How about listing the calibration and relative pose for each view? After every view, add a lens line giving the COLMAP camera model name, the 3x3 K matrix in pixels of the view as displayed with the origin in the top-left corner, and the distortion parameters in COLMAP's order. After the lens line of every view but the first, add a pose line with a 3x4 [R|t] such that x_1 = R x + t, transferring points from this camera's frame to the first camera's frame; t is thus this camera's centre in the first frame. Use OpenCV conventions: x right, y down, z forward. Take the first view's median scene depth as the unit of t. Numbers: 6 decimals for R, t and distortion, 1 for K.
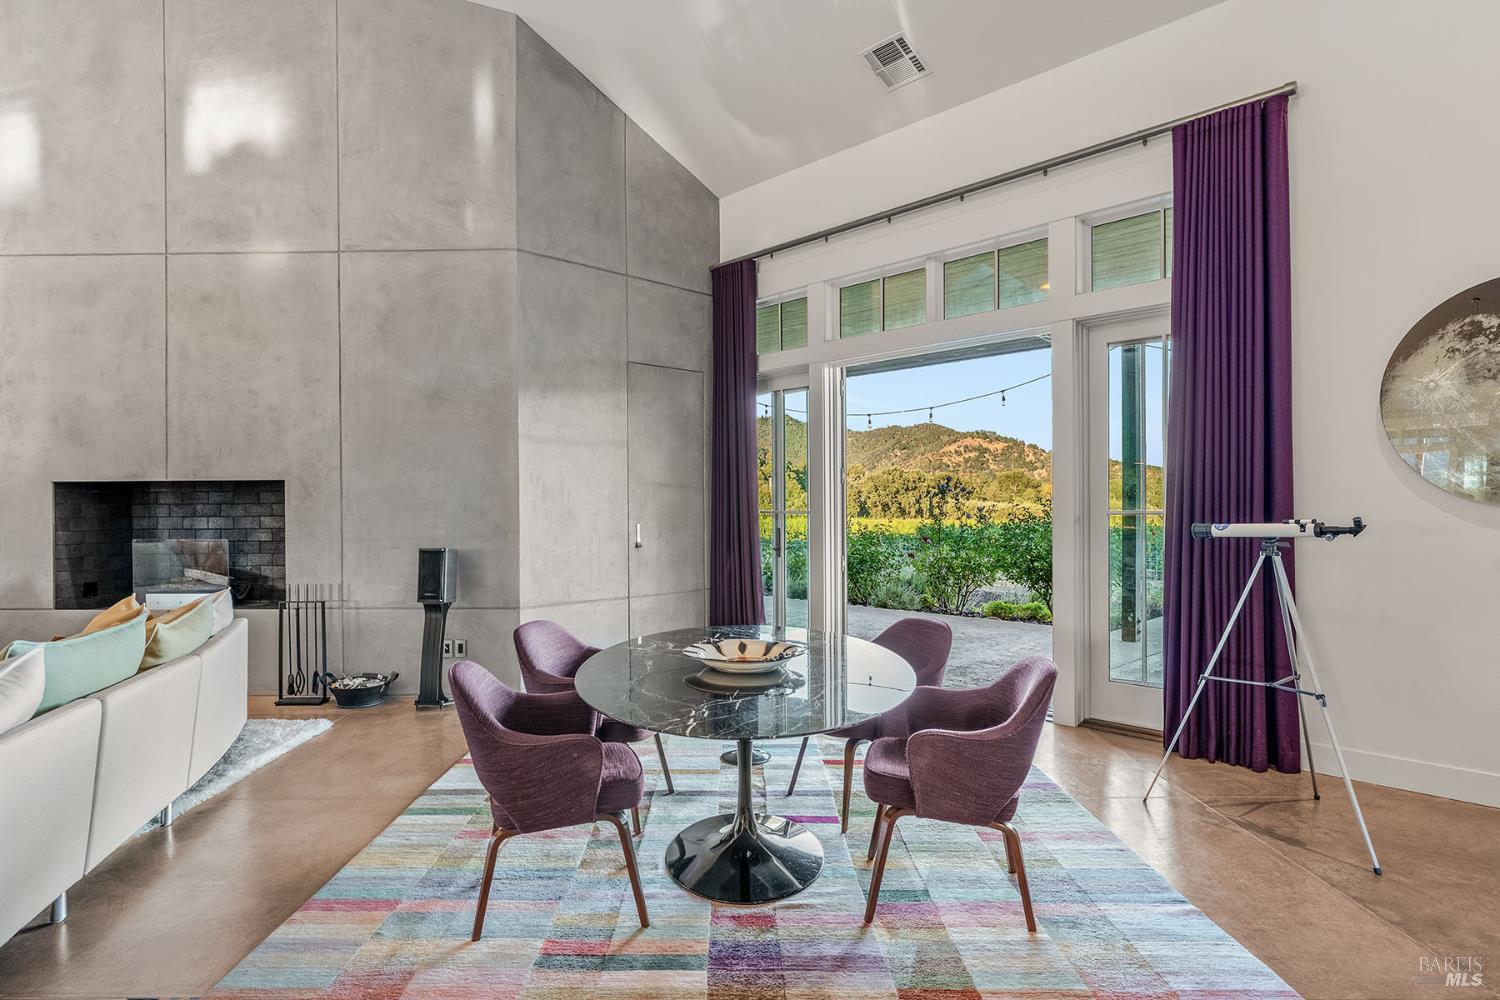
lens RADIAL K [[834.9, 0, 748.0], [0, 834.9, 510.0], [0, 0, 1]] dist [0.005835, -0.000169]
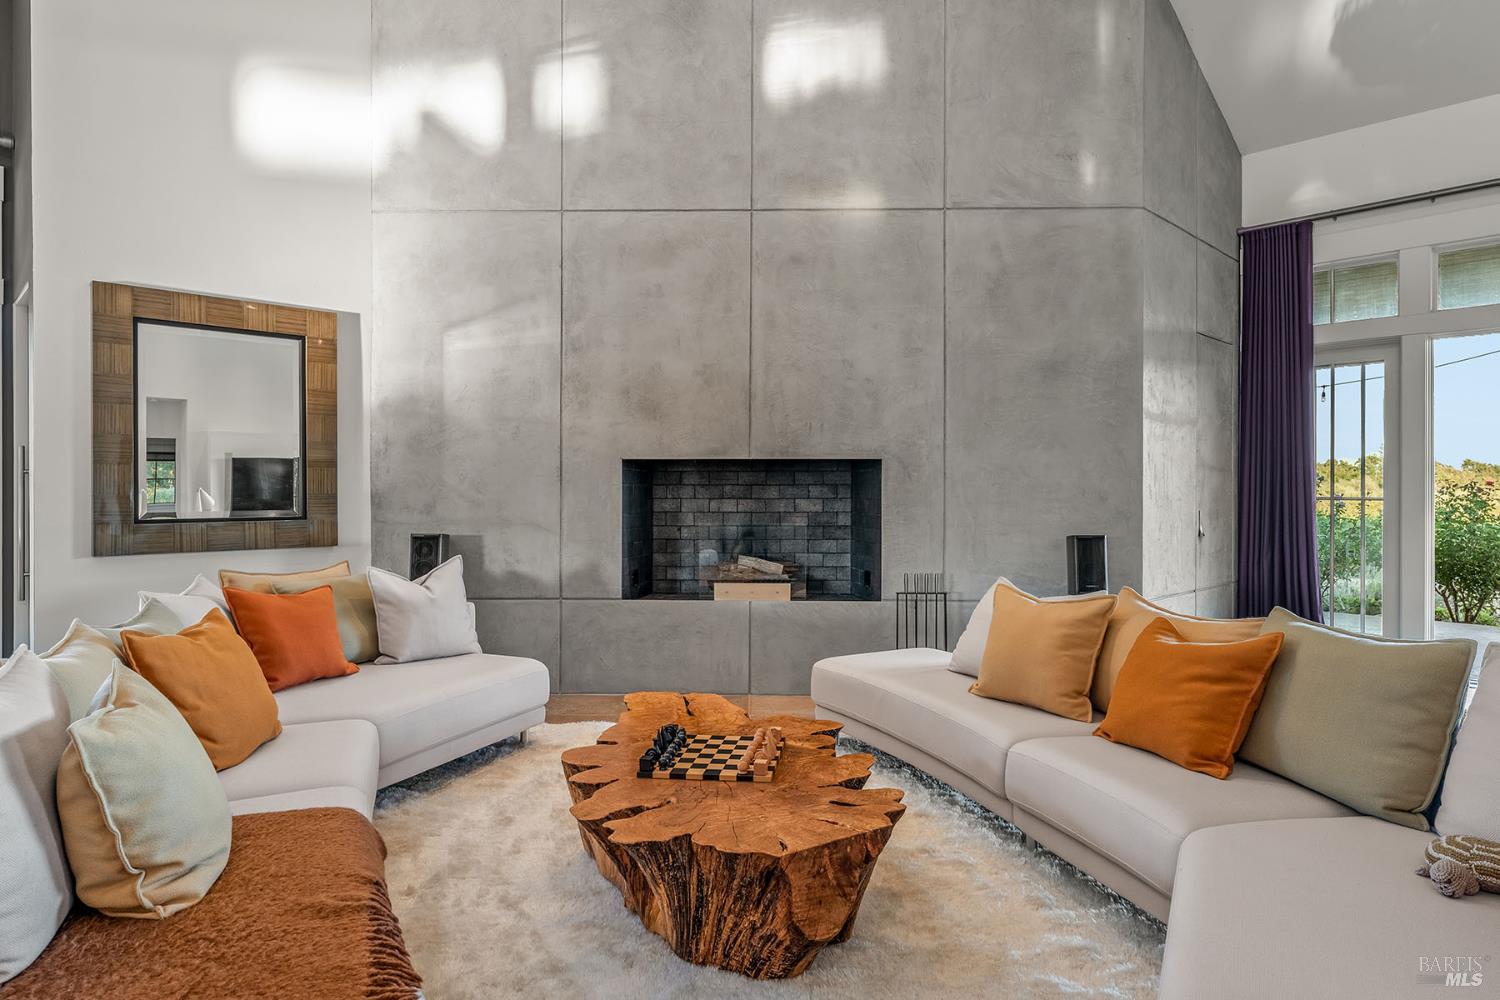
lens RADIAL K [[894.5, 0, 749.9], [0, 894.5, 495.7], [0, 0, 1]] dist [-0.000586, -0.000379]
pose [[0.999963, 0.007917, 0.003480, -0.699375], [-0.007916, 0.999969, -0.000185, 0.005173], [-0.003481, 0.000157, 0.999994, 0.027496]]
